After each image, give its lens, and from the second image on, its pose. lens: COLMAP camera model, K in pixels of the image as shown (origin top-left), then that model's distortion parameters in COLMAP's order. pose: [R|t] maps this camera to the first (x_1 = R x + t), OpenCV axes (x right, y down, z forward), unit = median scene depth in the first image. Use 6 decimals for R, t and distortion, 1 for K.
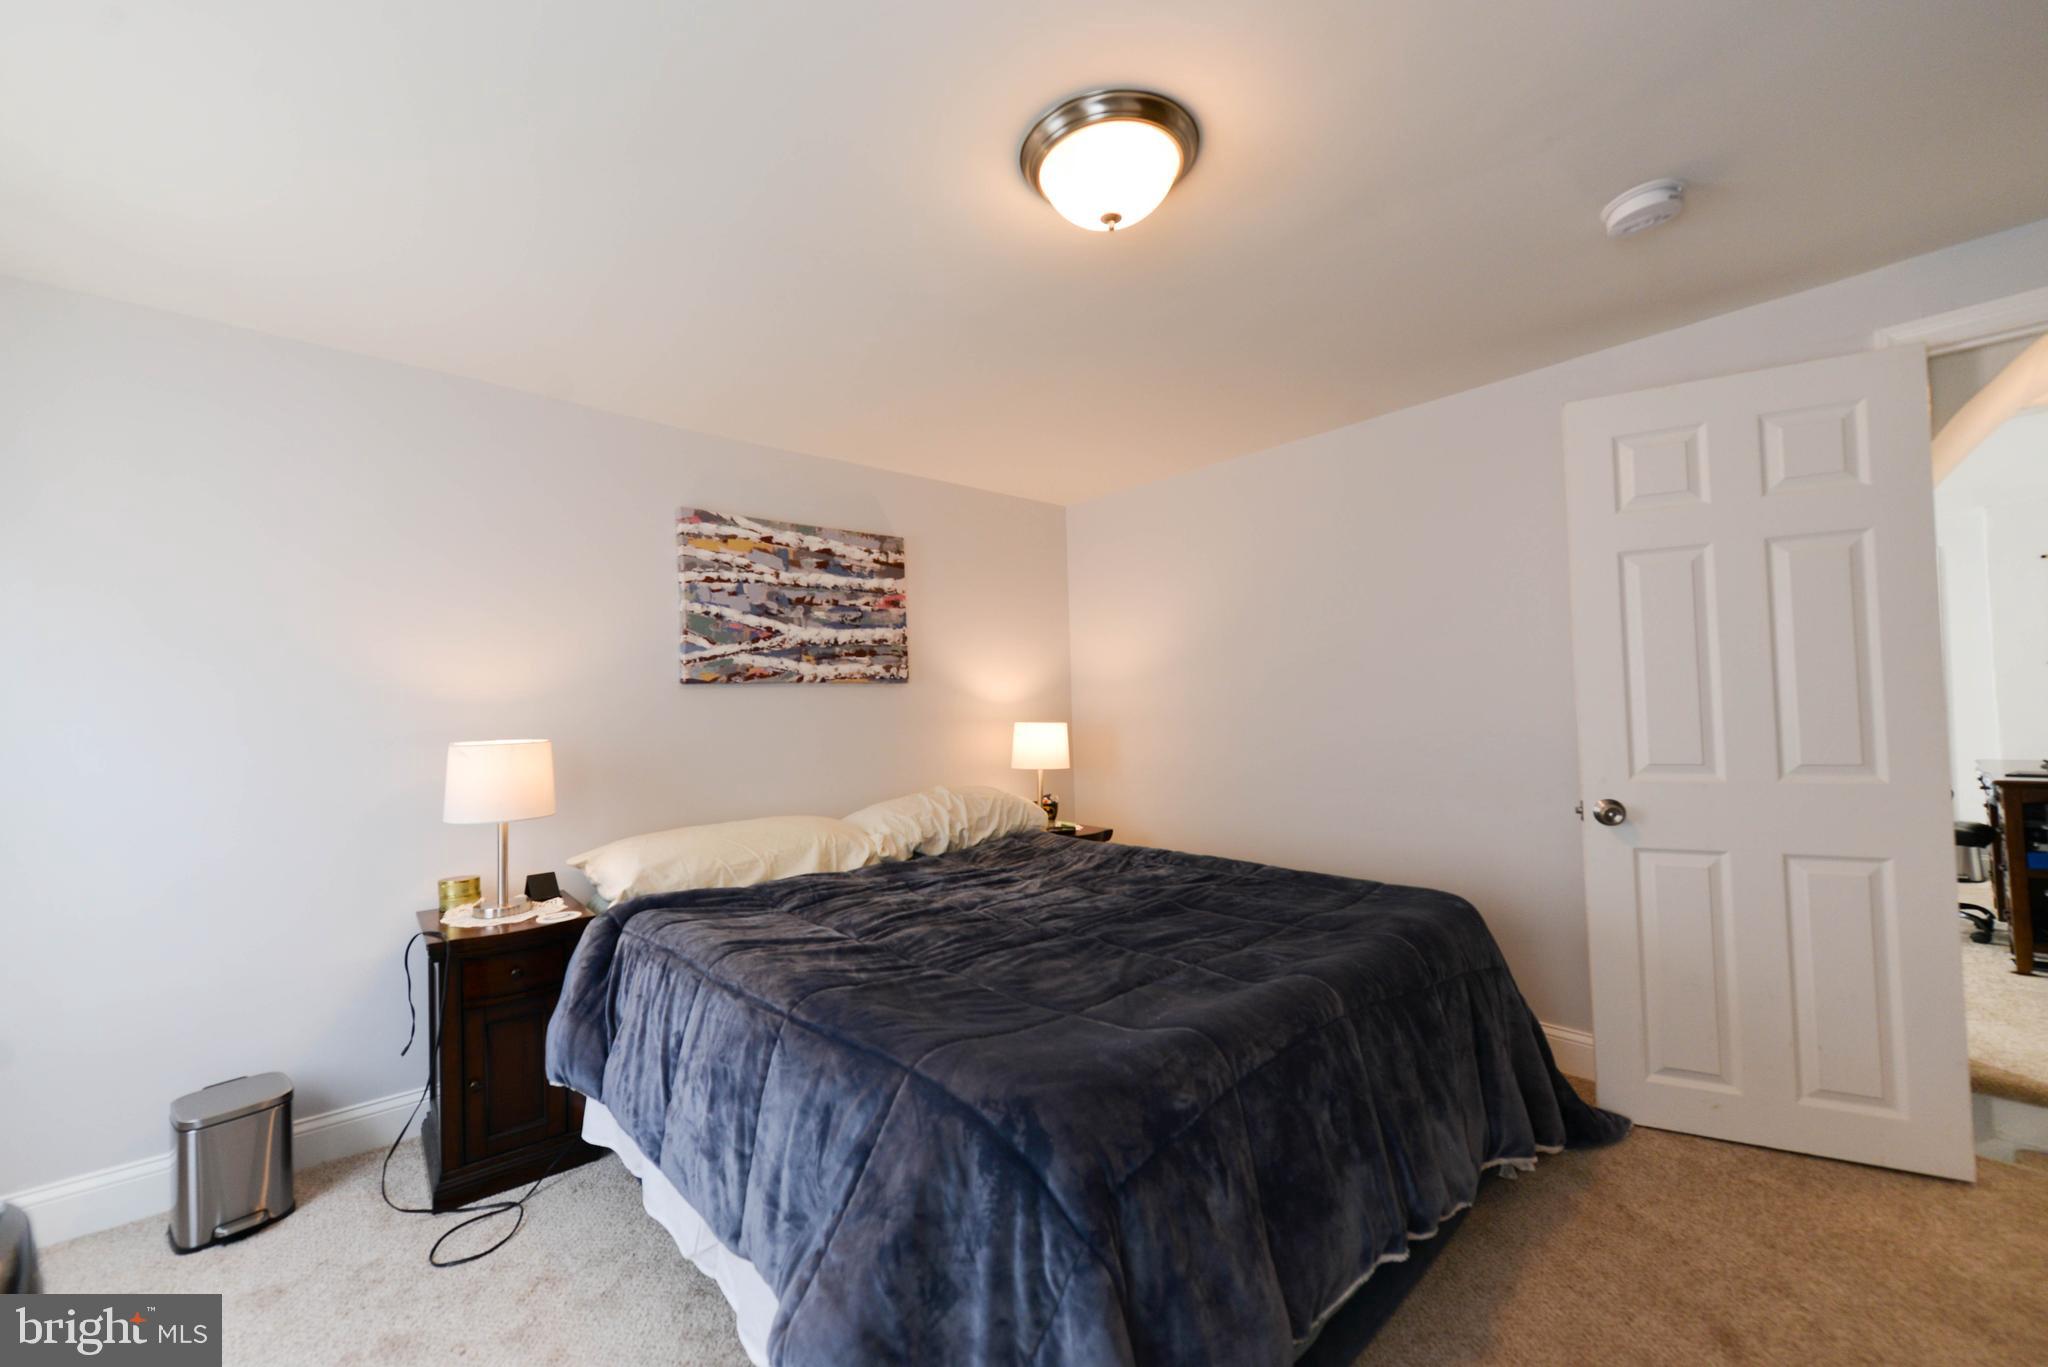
lens RADIAL K [[808.1, 0, 1020.5], [0, 808.1, 685.0], [0, 0, 1]] dist [0.015433, -0.004355]
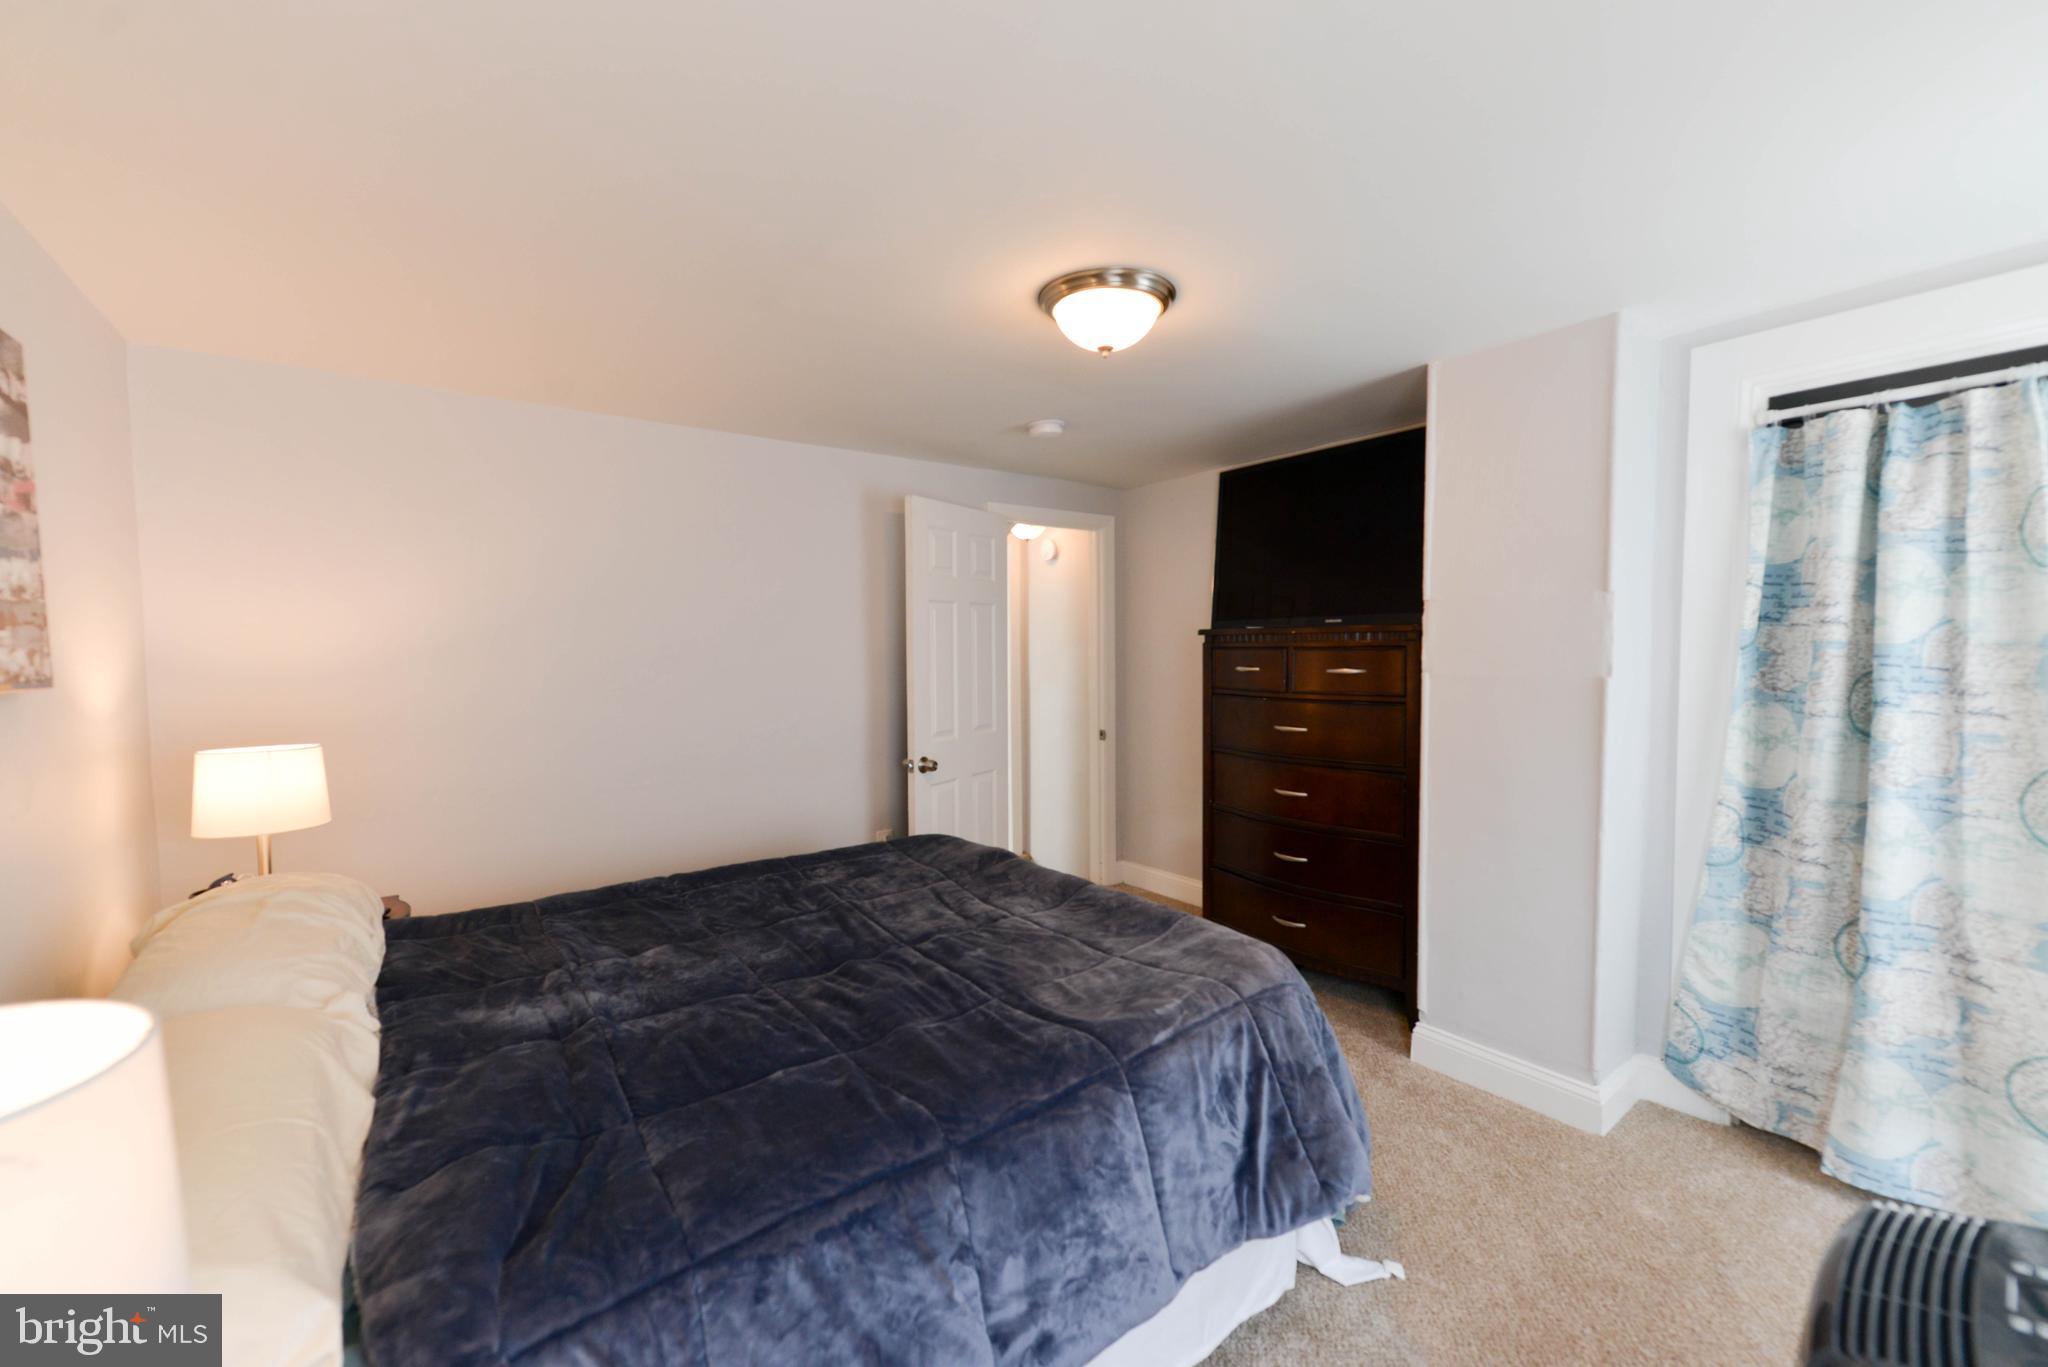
lens RADIAL K [[808.1, 0, 1020.5], [0, 808.1, 685.0], [0, 0, 1]] dist [0.015433, -0.004355]
pose [[0.075696, -0.024091, 0.996840, -0.547535], [-0.022588, 0.999410, 0.025869, -0.028784], [-0.996875, -0.024474, 0.075107, 0.464218]]
